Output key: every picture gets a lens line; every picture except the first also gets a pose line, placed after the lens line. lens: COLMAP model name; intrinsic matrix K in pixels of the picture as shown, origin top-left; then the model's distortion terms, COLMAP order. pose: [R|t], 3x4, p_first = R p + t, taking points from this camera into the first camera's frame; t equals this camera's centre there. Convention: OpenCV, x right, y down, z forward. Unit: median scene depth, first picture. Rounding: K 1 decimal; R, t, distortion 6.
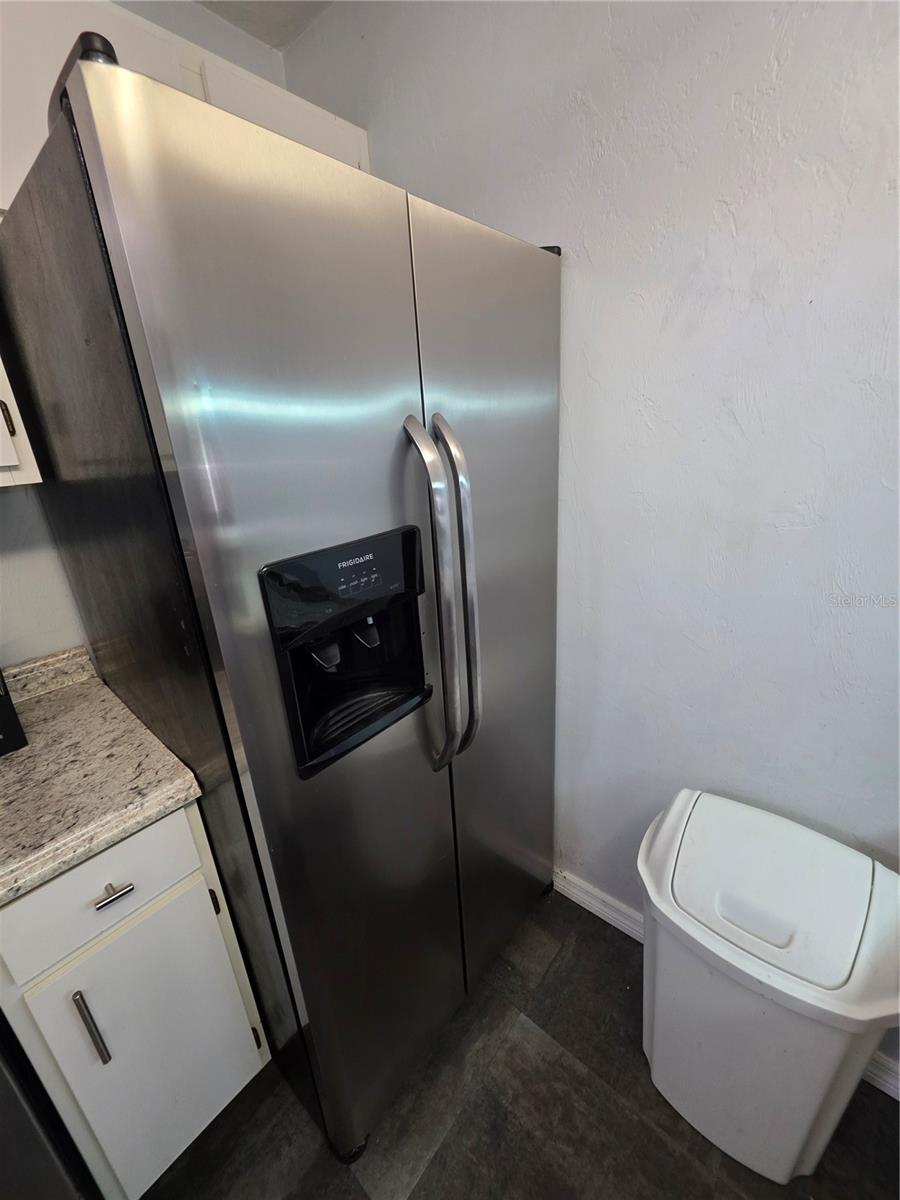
lens RADIAL K [[479.1, 0, 450.9], [0, 479.1, 593.5], [0, 0, 1]] dist [-0.000717, 0.001414]
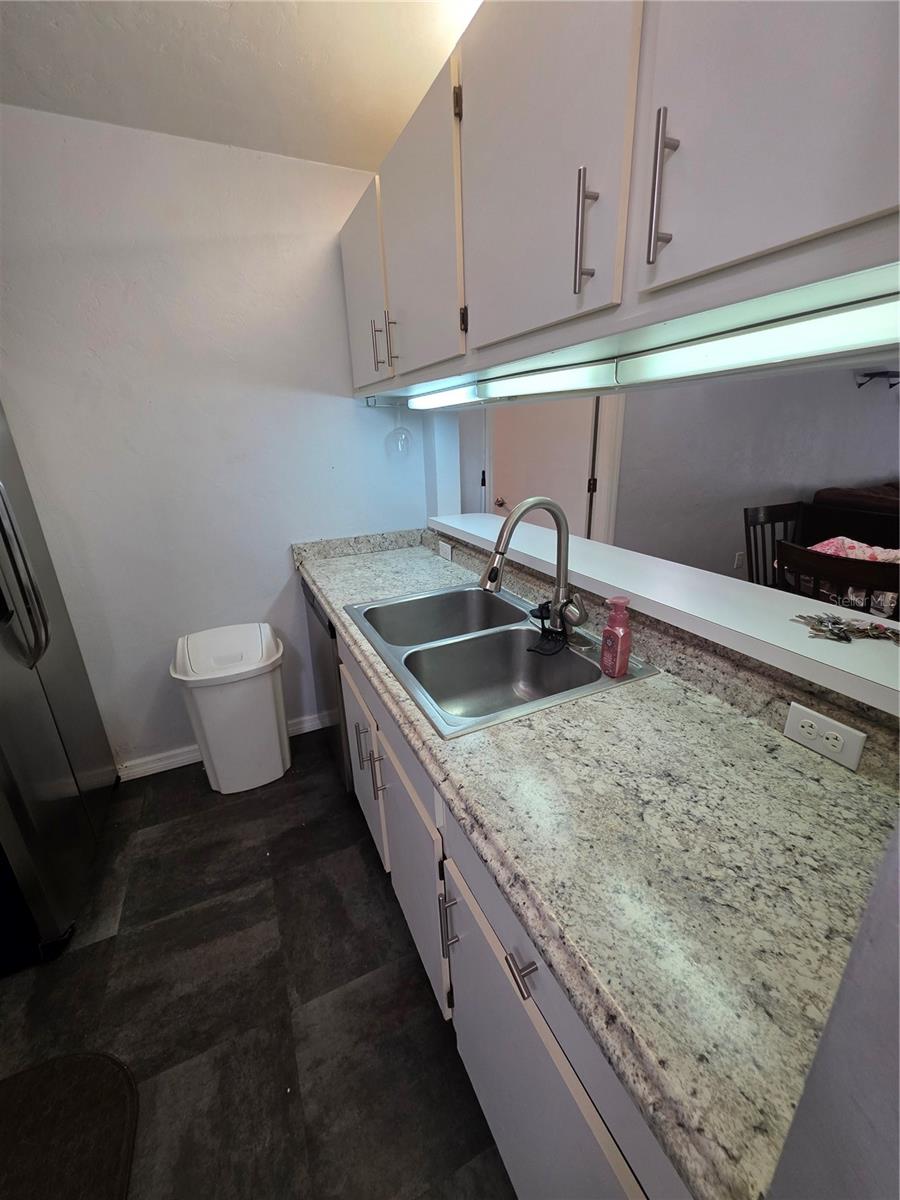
lens RADIAL K [[479.1, 0, 454.5], [0, 479.1, 598.1], [0, 0, 1]] dist [-0.000717, 0.001414]
pose [[0.416186, -0.256480, 0.872357, -0.680918], [0.304232, 0.943378, 0.132217, 0.327938], [-0.856874, 0.210372, 0.470650, -0.875884]]
